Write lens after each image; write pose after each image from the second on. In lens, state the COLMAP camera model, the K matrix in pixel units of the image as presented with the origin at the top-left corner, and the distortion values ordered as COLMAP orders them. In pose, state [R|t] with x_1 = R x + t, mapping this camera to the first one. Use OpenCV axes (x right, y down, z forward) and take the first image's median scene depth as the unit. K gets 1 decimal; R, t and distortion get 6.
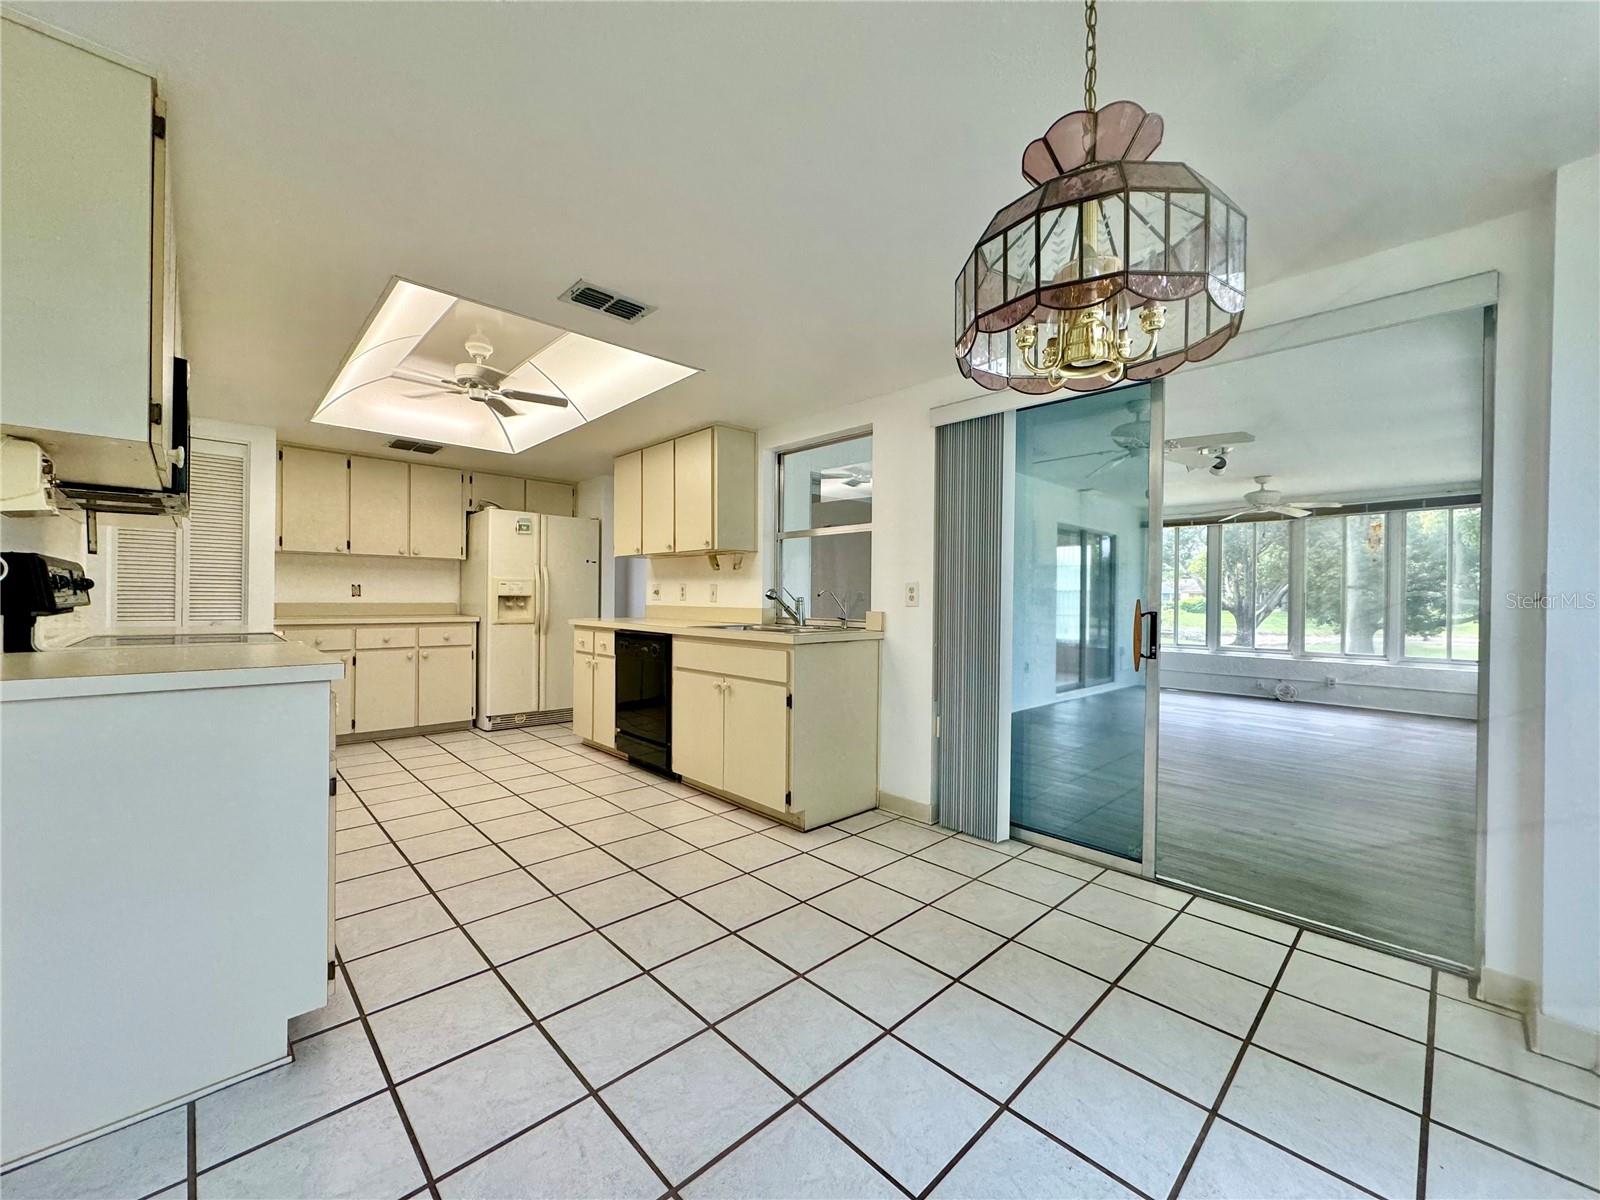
lens RADIAL K [[634.2, 0, 798.6], [0, 634.2, 599.4], [0, 0, 1]] dist [-0.001759, 0.000145]
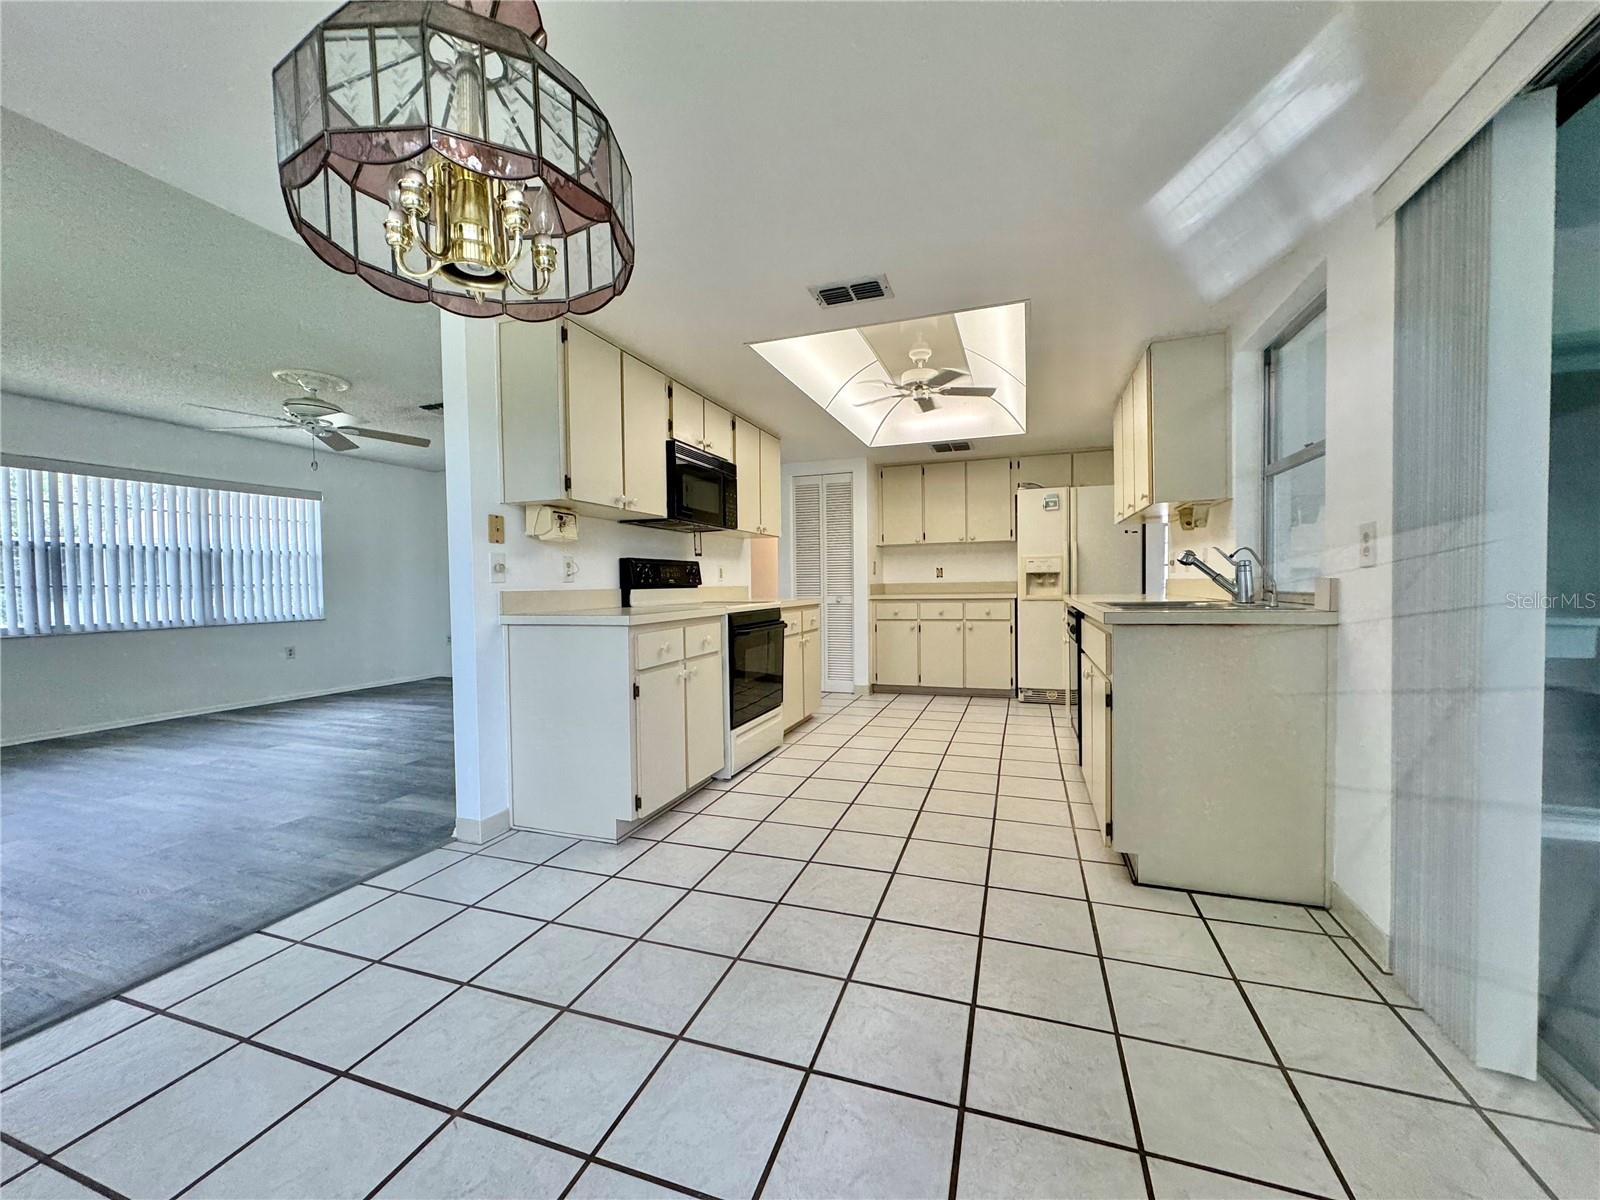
lens RADIAL K [[634.2, 0, 799.0], [0, 634.2, 599.7], [0, 0, 1]] dist [-0.001759, 0.000145]
pose [[0.451136, 0.004760, -0.892442, 0.323633], [0.021348, 0.999642, 0.016123, 0.014800], [0.892200, -0.026325, 0.450873, 0.227167]]
